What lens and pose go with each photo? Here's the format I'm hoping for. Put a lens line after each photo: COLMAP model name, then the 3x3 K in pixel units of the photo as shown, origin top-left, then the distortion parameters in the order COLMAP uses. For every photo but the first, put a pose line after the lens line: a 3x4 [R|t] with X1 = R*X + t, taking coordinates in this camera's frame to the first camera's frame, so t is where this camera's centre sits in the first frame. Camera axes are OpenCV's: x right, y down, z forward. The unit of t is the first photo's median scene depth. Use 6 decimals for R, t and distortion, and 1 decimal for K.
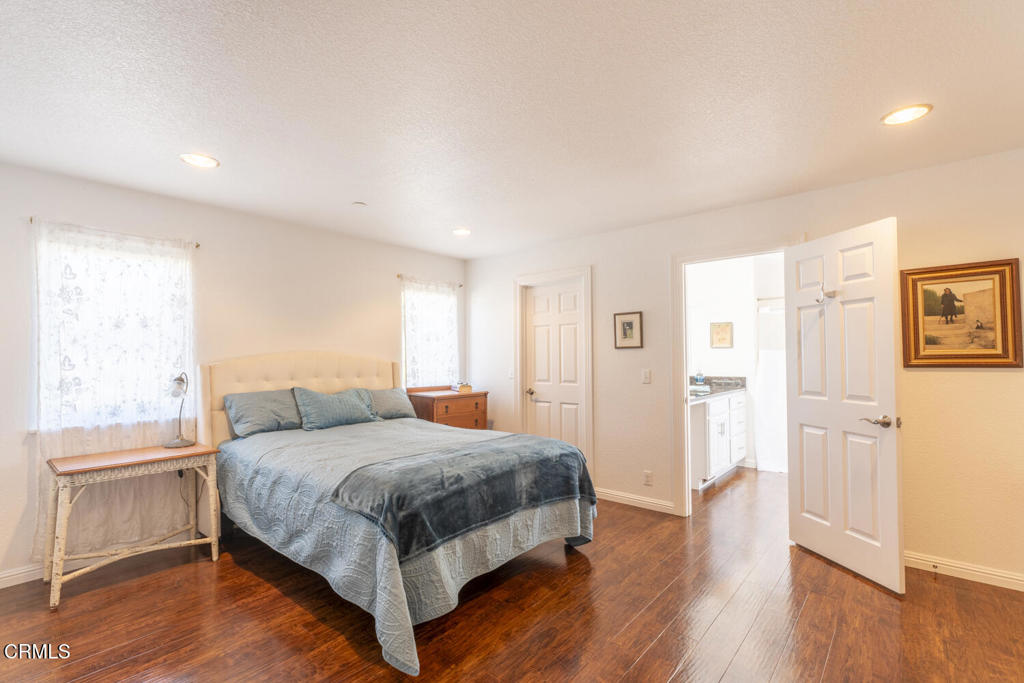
lens RADIAL K [[466.1, 0, 513.7], [0, 466.1, 347.9], [0, 0, 1]] dist [-0.001180, 0.000243]
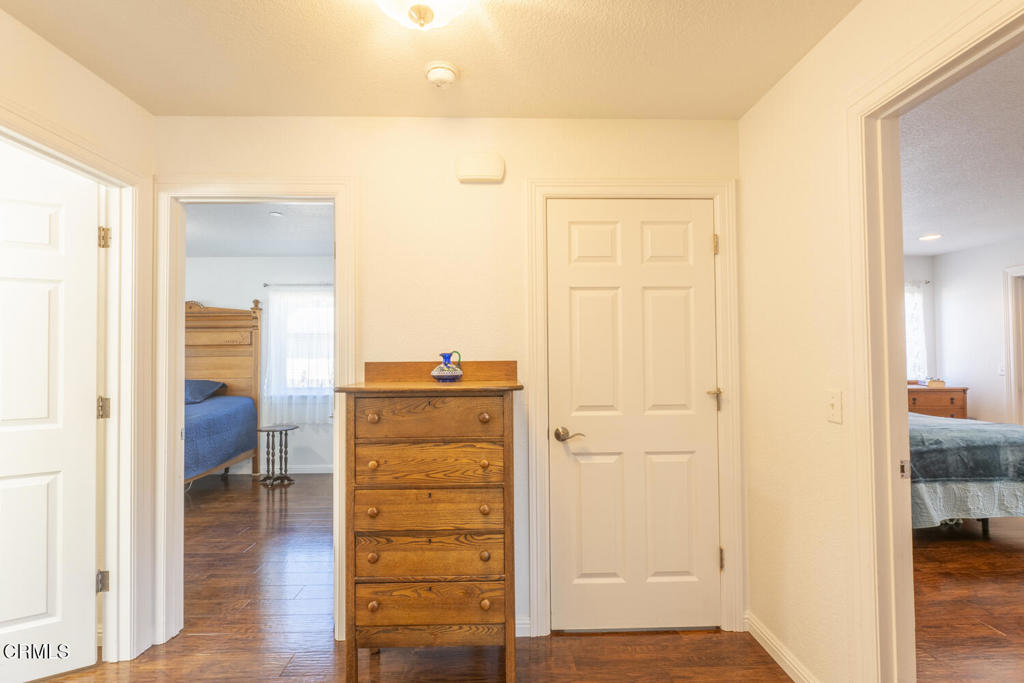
lens RADIAL K [[458.8, 0, 508.9], [0, 458.8, 346.7], [0, 0, 1]] dist [-0.000955, -0.000998]
pose [[0.666220, -0.015650, -0.745591, 0.044287], [0.019882, 0.999797, -0.003220, -0.017239], [0.745490, -0.012678, 0.666396, -0.741906]]
